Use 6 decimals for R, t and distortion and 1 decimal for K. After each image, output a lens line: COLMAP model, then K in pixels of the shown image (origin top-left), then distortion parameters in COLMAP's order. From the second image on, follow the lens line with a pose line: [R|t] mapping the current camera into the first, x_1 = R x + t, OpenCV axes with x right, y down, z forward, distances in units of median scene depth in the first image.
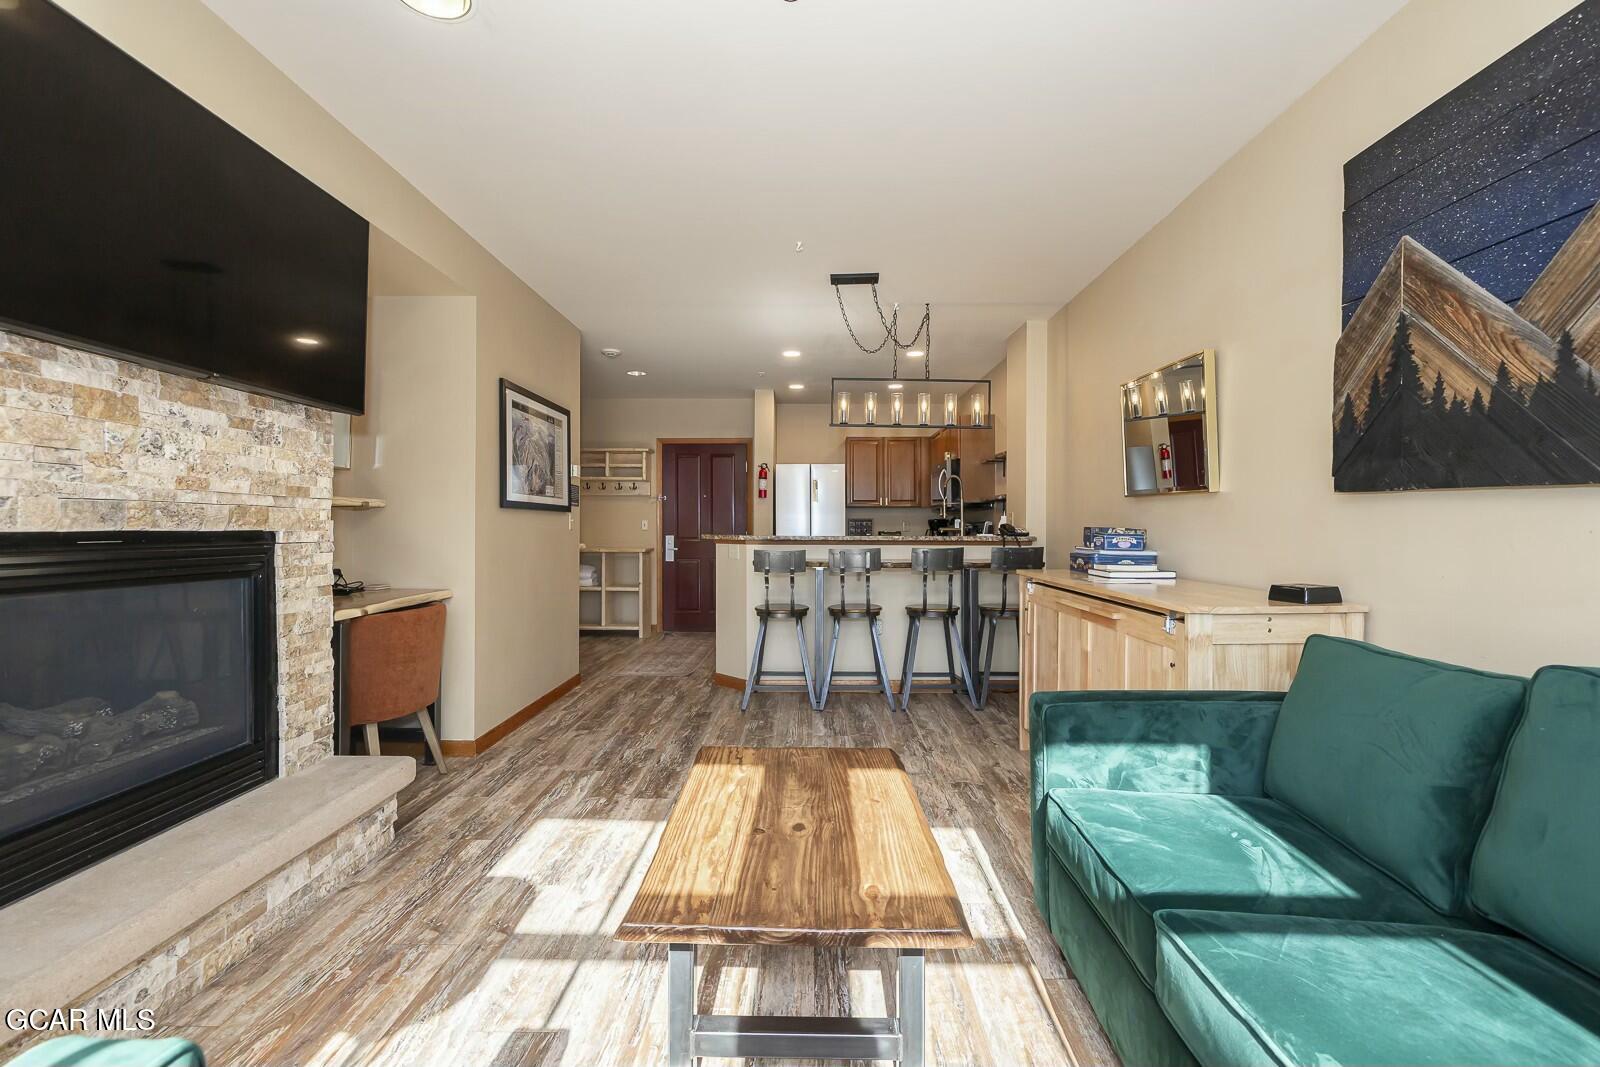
lens RADIAL K [[666.0, 0, 799.9], [0, 666.0, 529.8], [0, 0, 1]] dist [-0.003548, 0.000388]
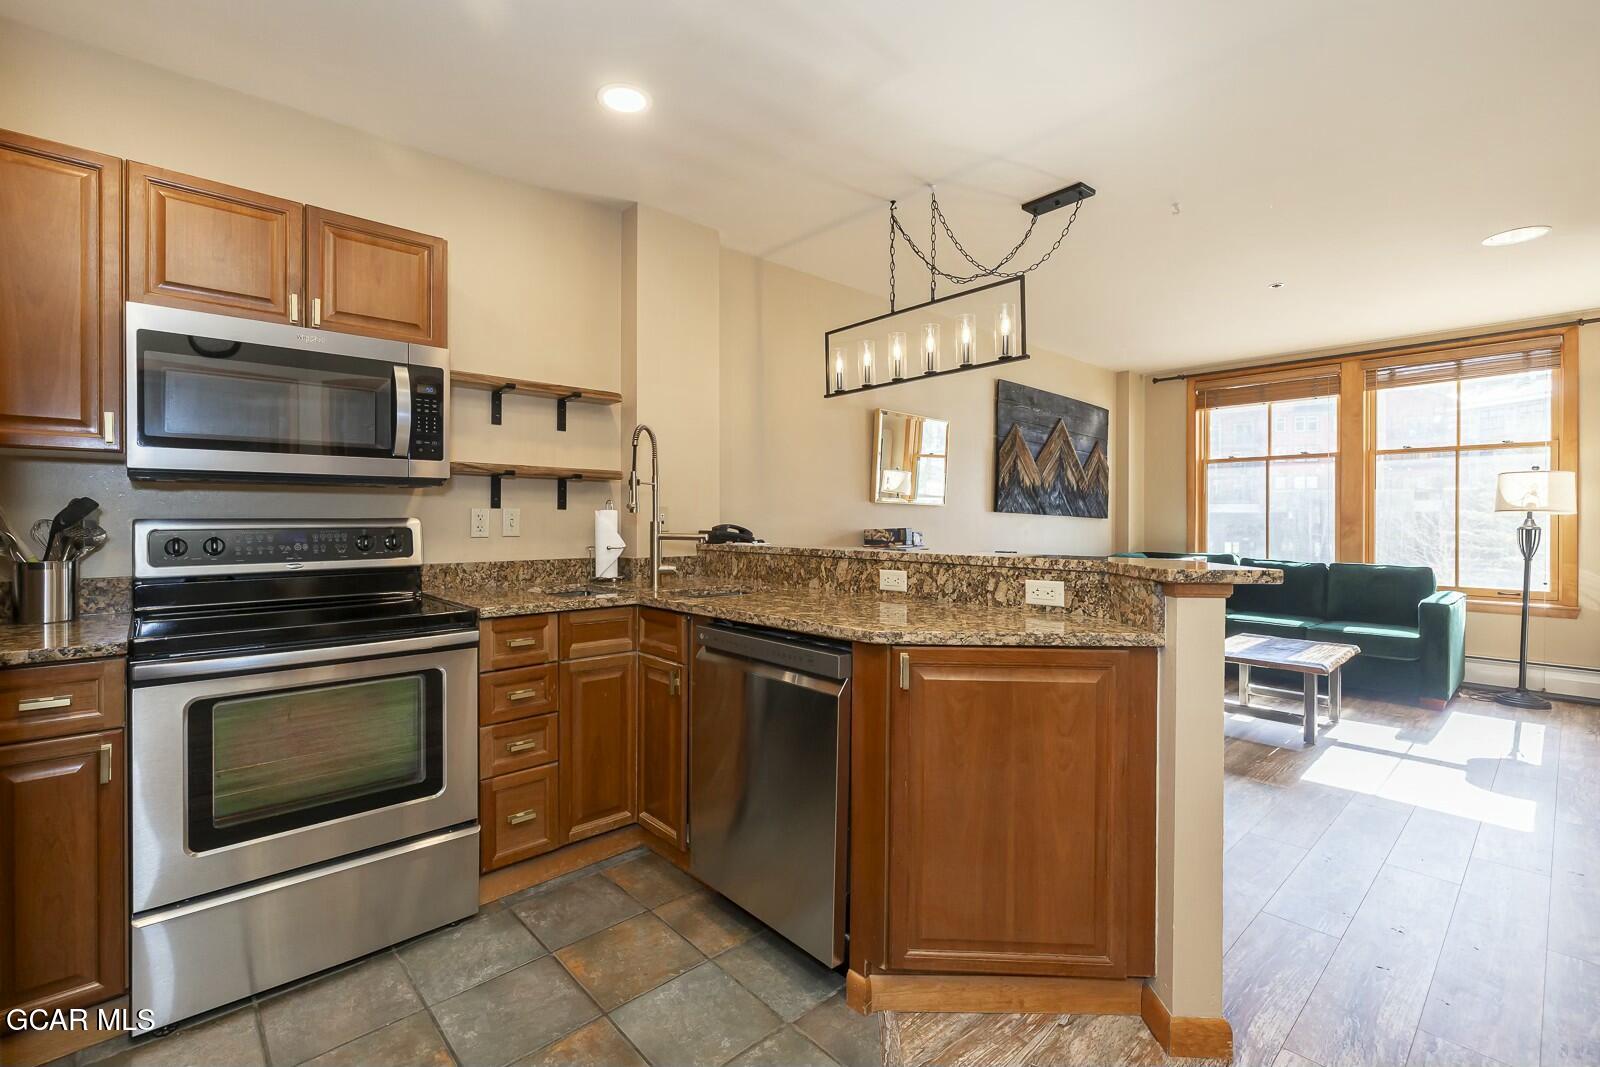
lens RADIAL K [[722.2, 0, 773.0], [0, 722.2, 519.3], [0, 0, 1]] dist [-0.002360, 0.001220]
pose [[-0.677315, -0.004370, 0.735681, -0.413464], [-0.002137, 0.999990, 0.003972, -0.029706], [-0.735690, 0.001119, -0.677317, 2.482329]]
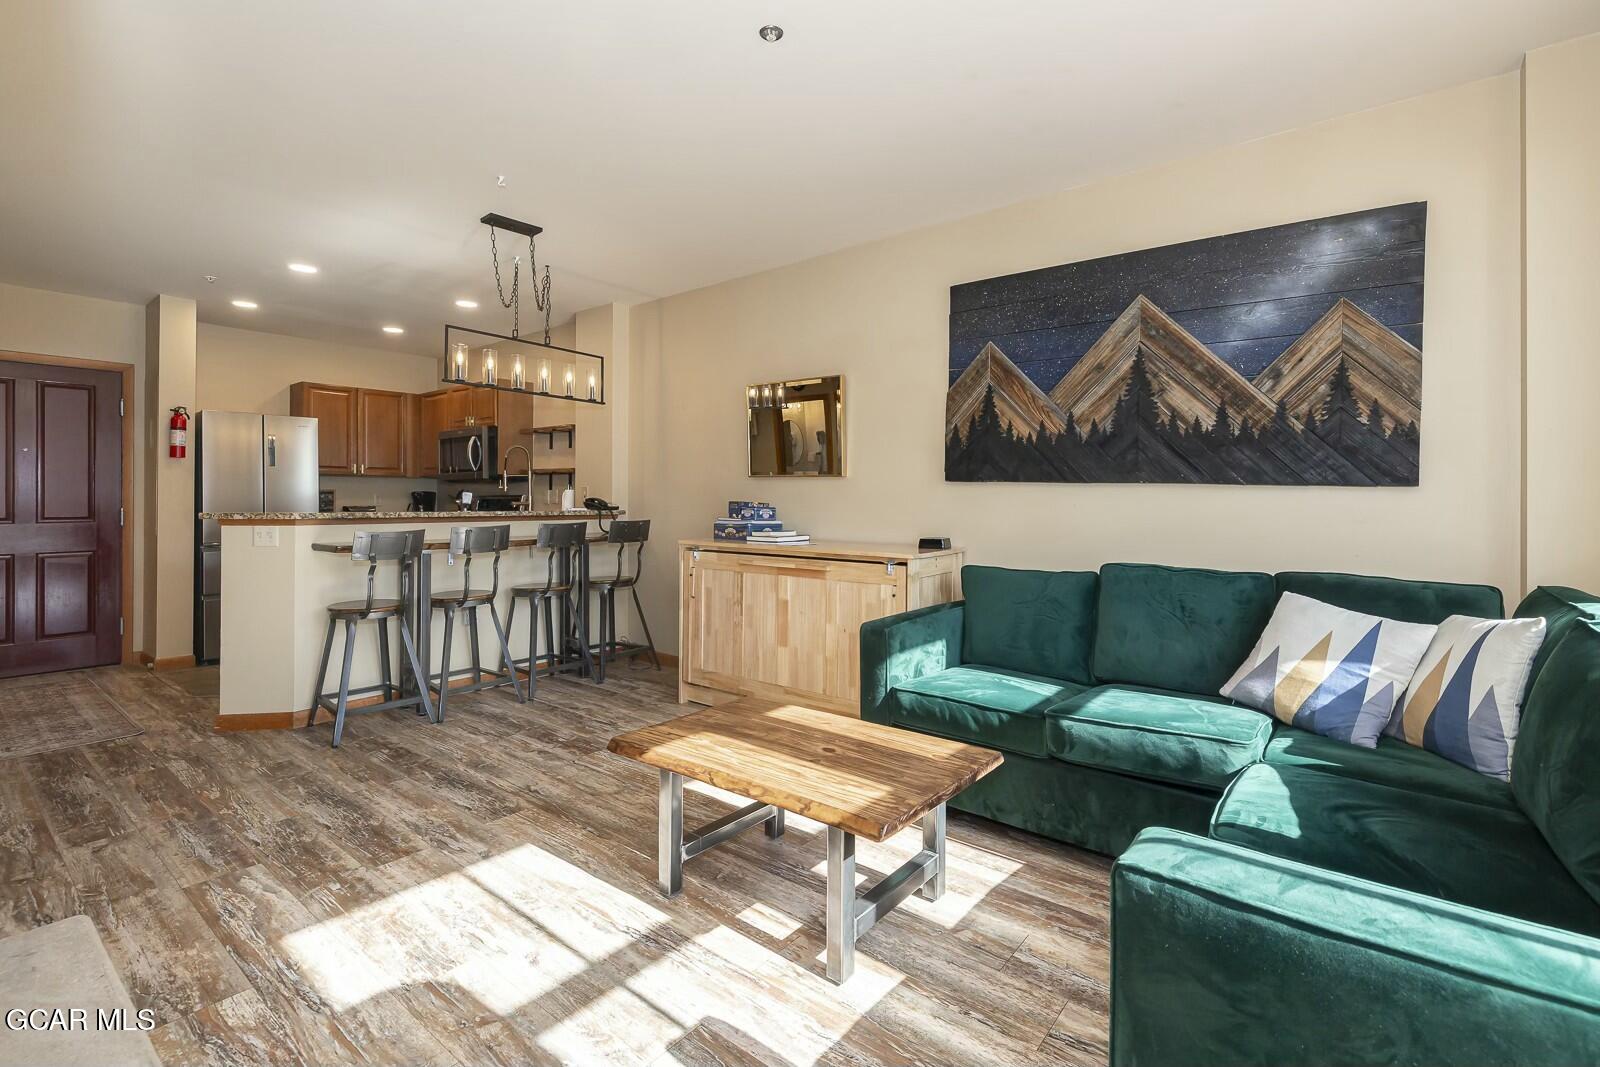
lens RADIAL K [[722.2, 0, 808.1], [0, 722.2, 498.3], [0, 0, 1]] dist [-0.002360, 0.001220]
pose [[0.611028, 0.001376, 0.791607, -0.616847], [0.002577, 0.999990, -0.003728, -0.005880], [-0.791604, 0.004318, 0.611019, 0.125436]]
